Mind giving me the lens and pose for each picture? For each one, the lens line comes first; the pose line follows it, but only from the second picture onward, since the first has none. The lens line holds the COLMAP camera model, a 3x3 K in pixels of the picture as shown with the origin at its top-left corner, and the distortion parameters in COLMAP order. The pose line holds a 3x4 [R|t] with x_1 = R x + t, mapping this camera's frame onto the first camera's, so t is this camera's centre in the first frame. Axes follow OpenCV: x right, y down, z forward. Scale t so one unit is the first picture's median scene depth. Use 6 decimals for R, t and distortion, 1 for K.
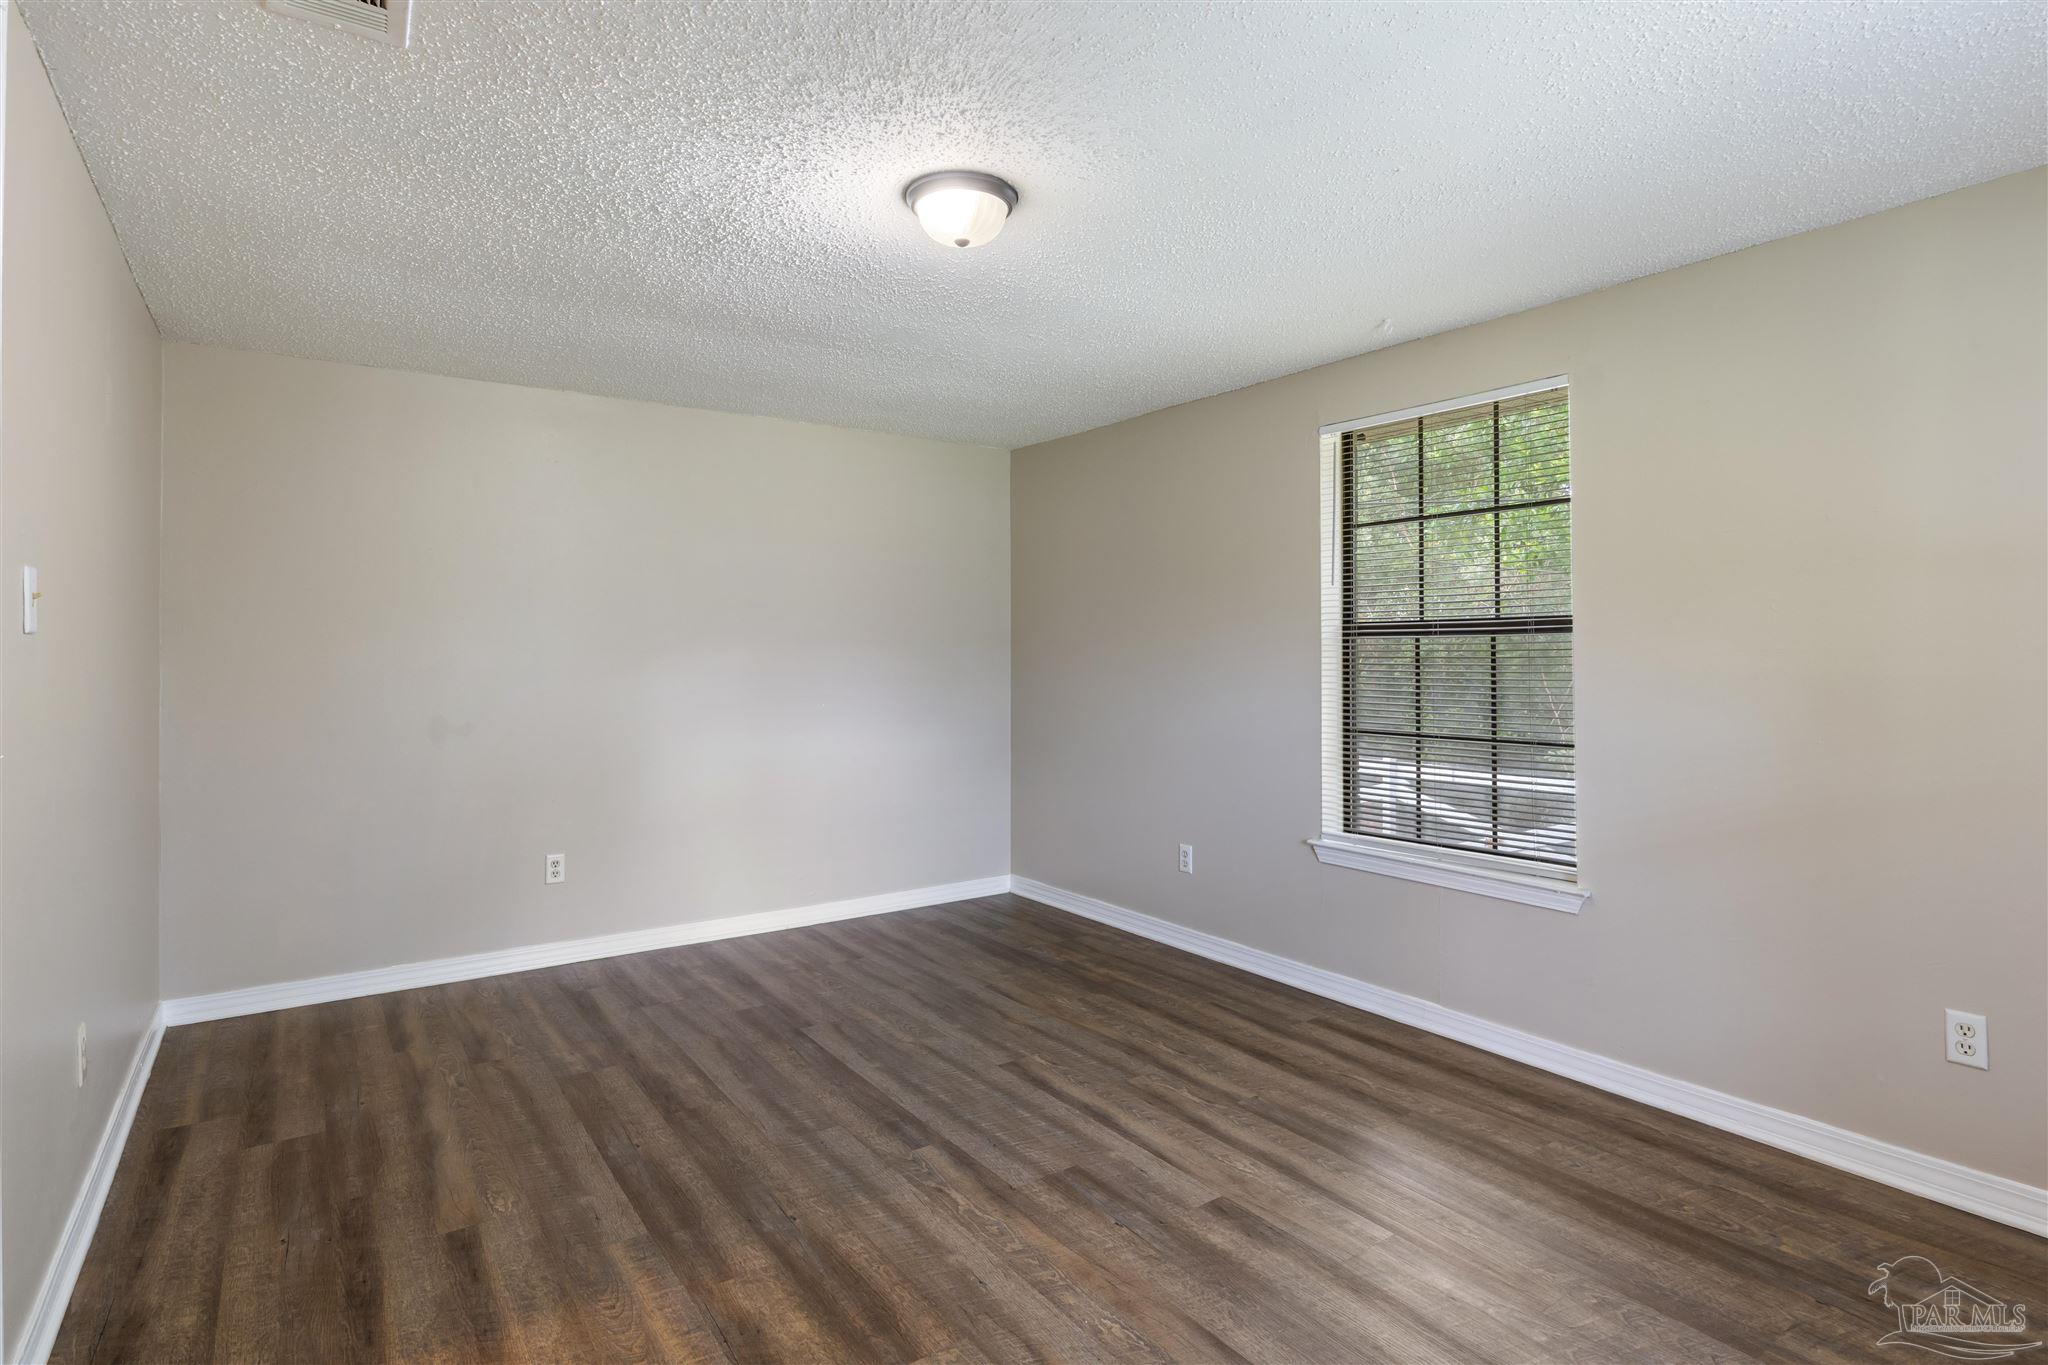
lens RADIAL K [[1032.2, 0, 1028.4], [0, 1032.2, 657.0], [0, 0, 1]] dist [-0.005231, -0.001044]
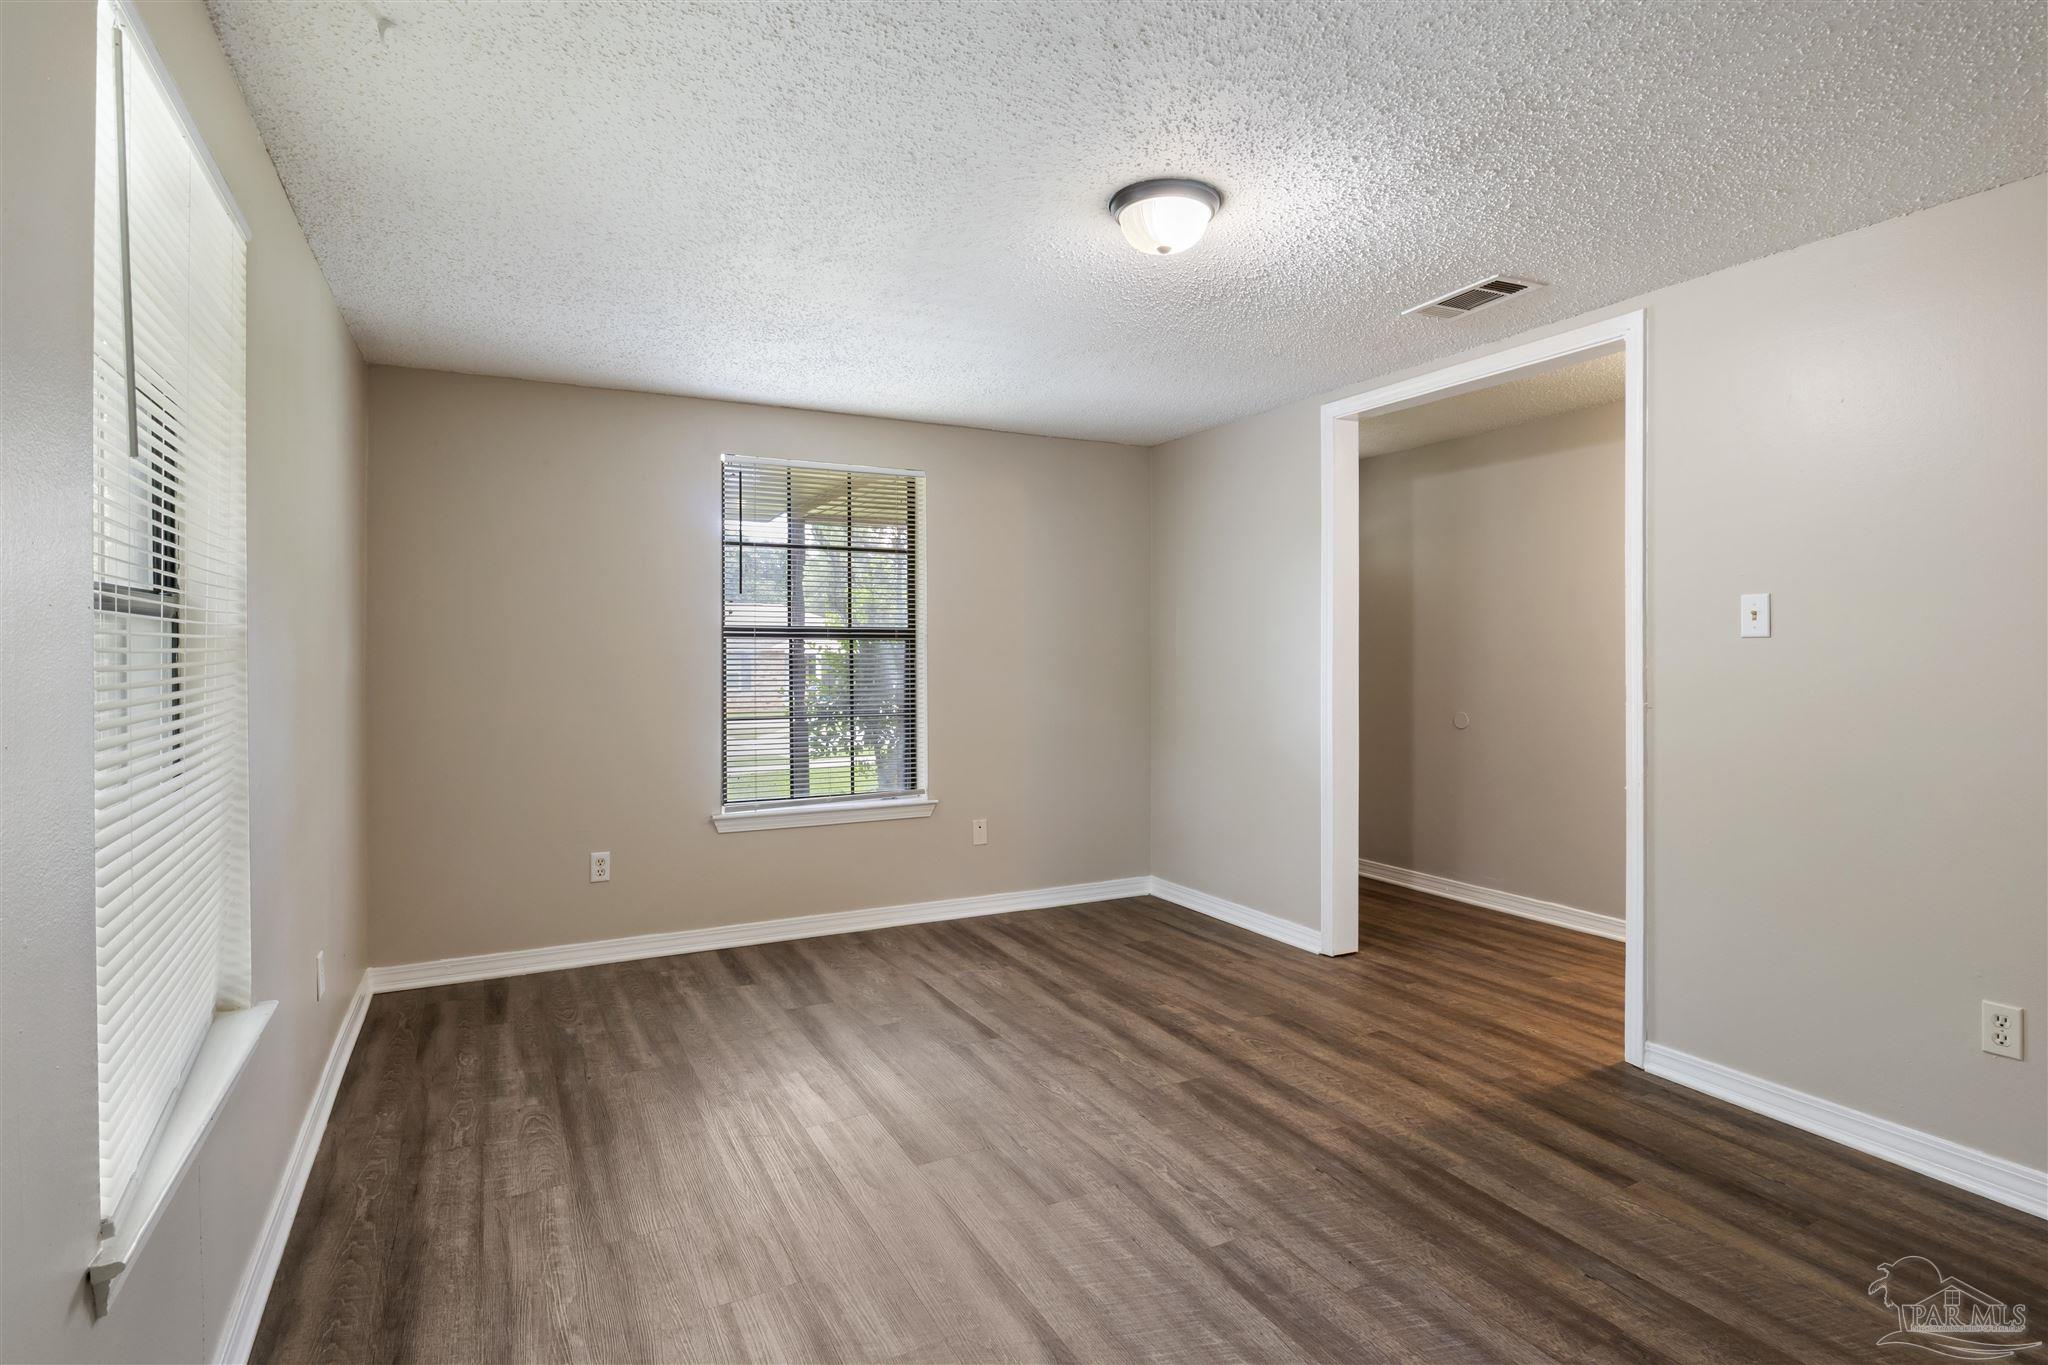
lens RADIAL K [[1032.2, 0, 1028.4], [0, 1032.2, 657.0], [0, 0, 1]] dist [-0.005231, -0.001044]
pose [[-0.991406, 0.002147, 0.130807, -0.067268], [0.003919, 0.999904, 0.013295, -0.013381], [-0.130766, 0.013693, -0.991319, 2.111406]]
